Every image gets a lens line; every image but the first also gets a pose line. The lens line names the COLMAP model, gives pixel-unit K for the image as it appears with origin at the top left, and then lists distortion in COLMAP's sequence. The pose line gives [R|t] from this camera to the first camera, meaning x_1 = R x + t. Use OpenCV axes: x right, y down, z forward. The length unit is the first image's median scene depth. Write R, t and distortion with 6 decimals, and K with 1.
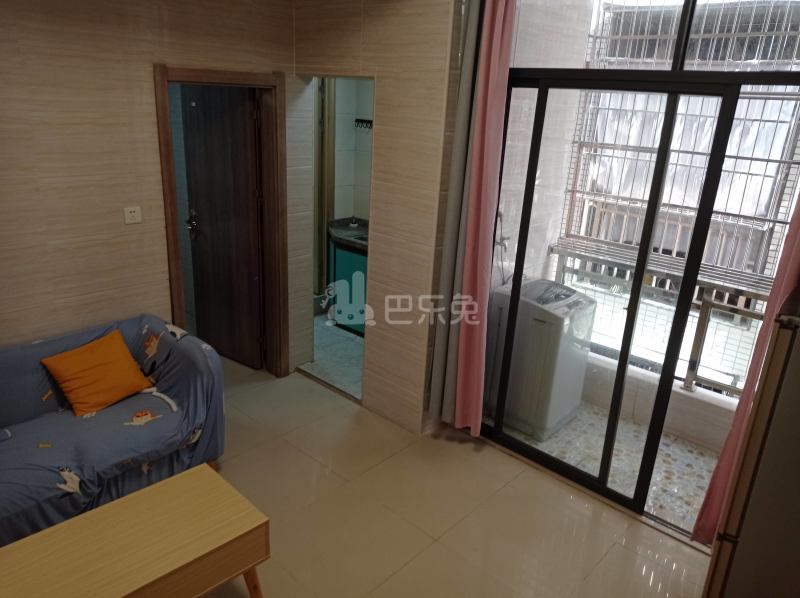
lens RADIAL K [[597.2, 0, 403.8], [0, 597.2, 298.7], [0, 0, 1]] dist [0.096859, -0.159710]
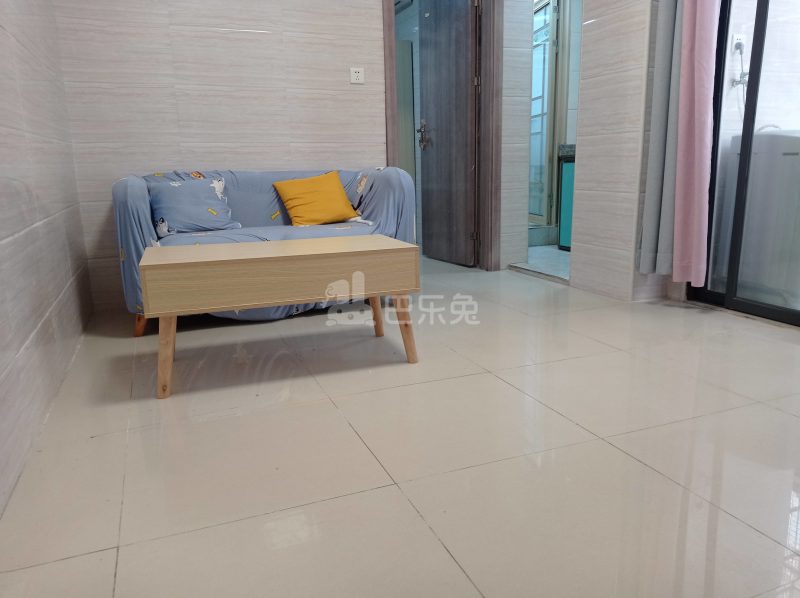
lens RADIAL K [[597.2, 0, 403.8], [0, 597.2, 298.7], [0, 0, 1]] dist [0.096859, -0.159710]
pose [[0.898863, 0.019144, -0.437812, 0.120196], [-0.072439, 0.991793, -0.105356, 0.355911], [0.432201, 0.126416, 0.892872, 0.078896]]
